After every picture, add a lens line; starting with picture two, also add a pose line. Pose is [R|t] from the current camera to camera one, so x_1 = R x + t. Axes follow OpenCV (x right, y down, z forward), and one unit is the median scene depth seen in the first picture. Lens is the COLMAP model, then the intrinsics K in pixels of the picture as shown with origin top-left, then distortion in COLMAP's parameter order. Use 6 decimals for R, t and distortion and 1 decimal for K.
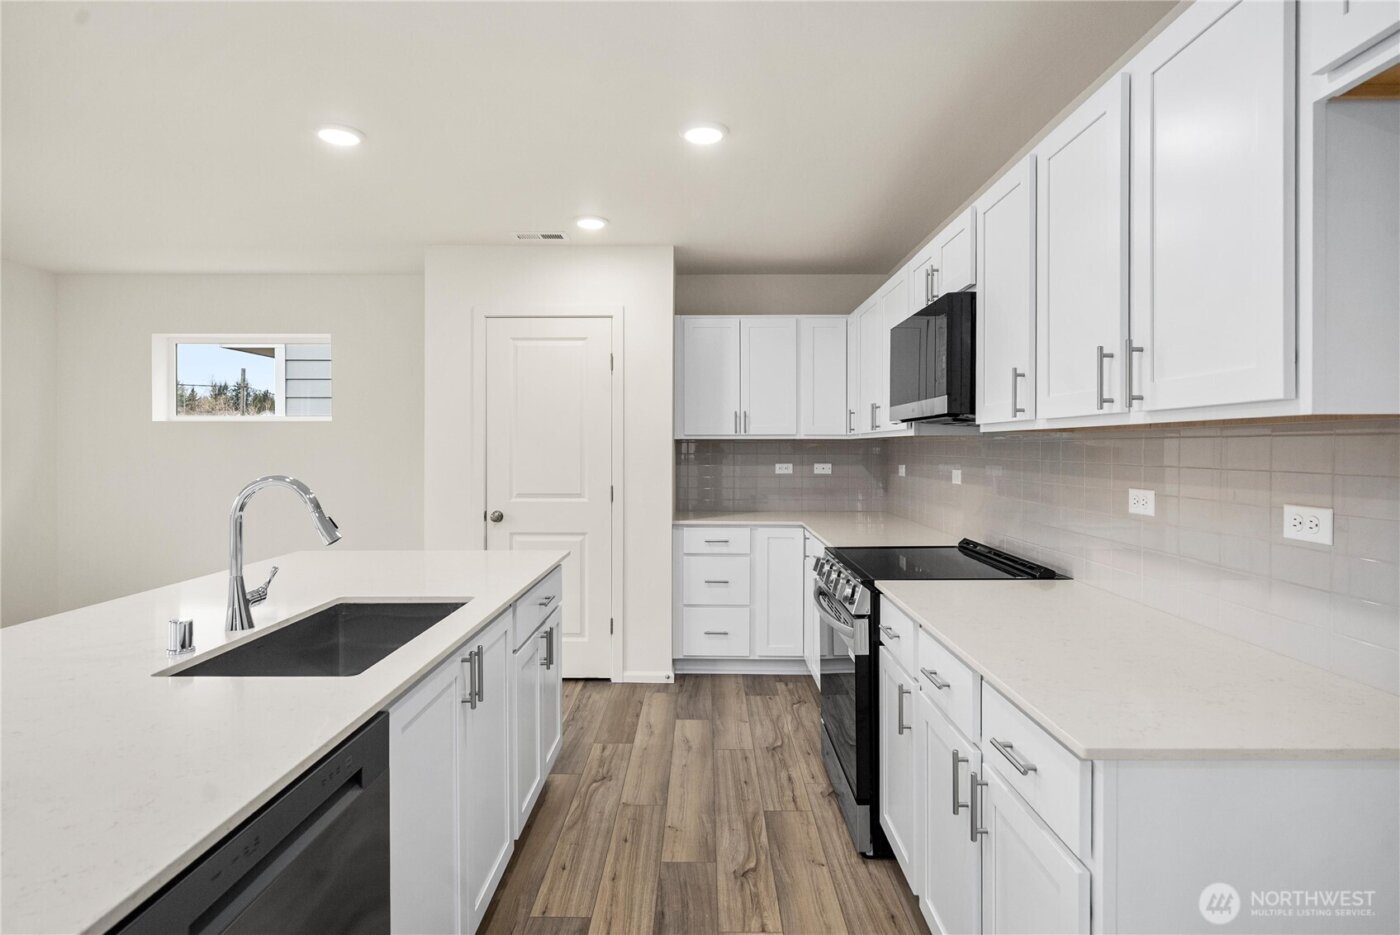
lens RADIAL K [[738.5, 0, 691.7], [0, 738.5, 458.2], [0, 0, 1]] dist [-0.005054, 0.001140]
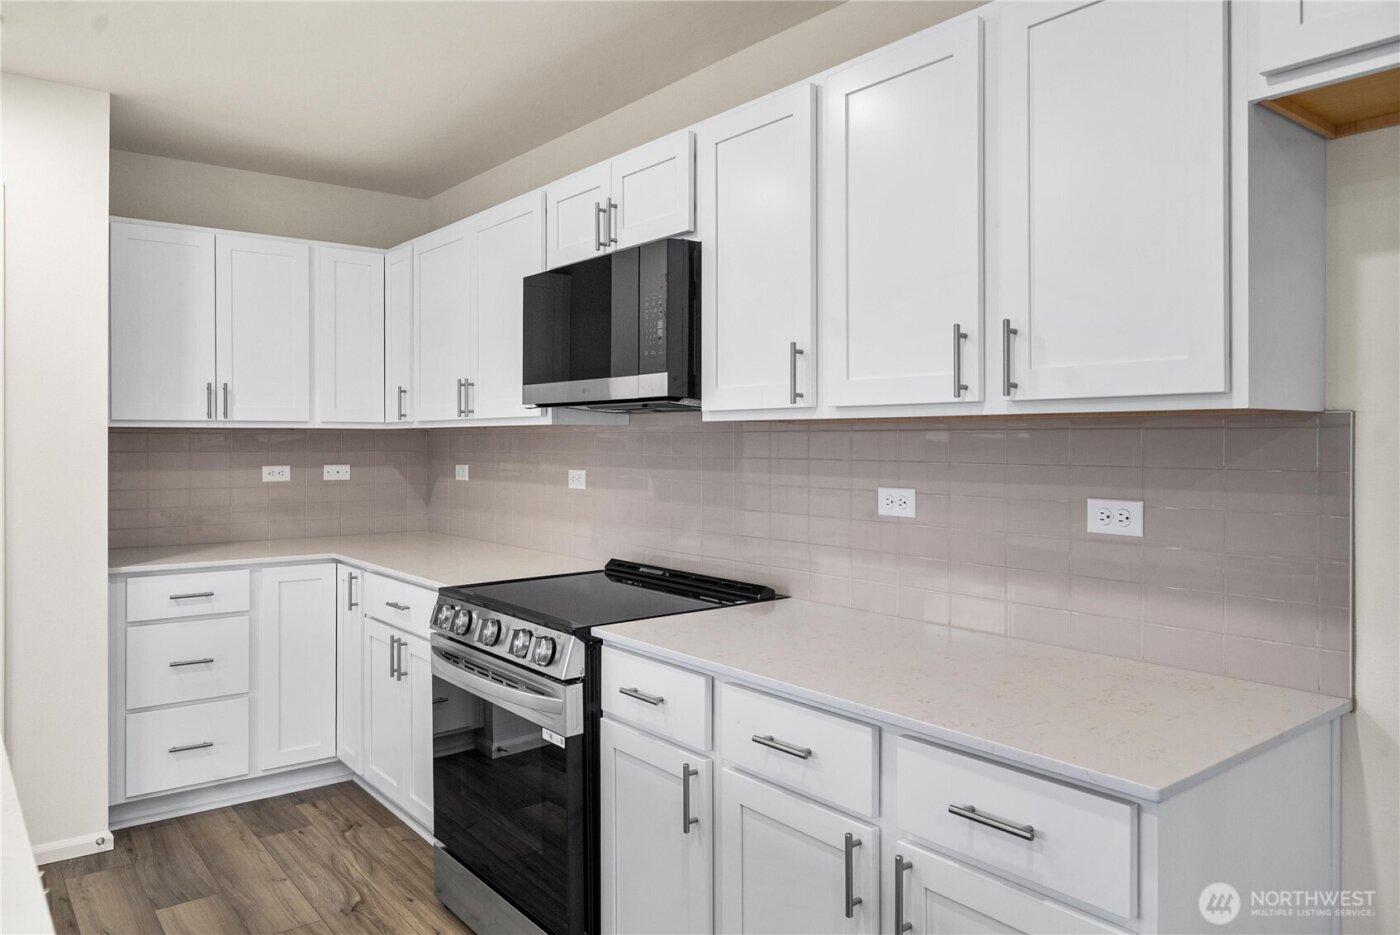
lens RADIAL K [[977.3, 0, 698.7], [0, 977.3, 444.2], [0, 0, 1]] dist [-0.001210, 0.002044]
pose [[0.773817, -0.002612, 0.633403, -0.176029], [0.009657, 0.999924, -0.007674, -0.002150], [-0.633335, 0.012055, 0.773784, 0.130249]]
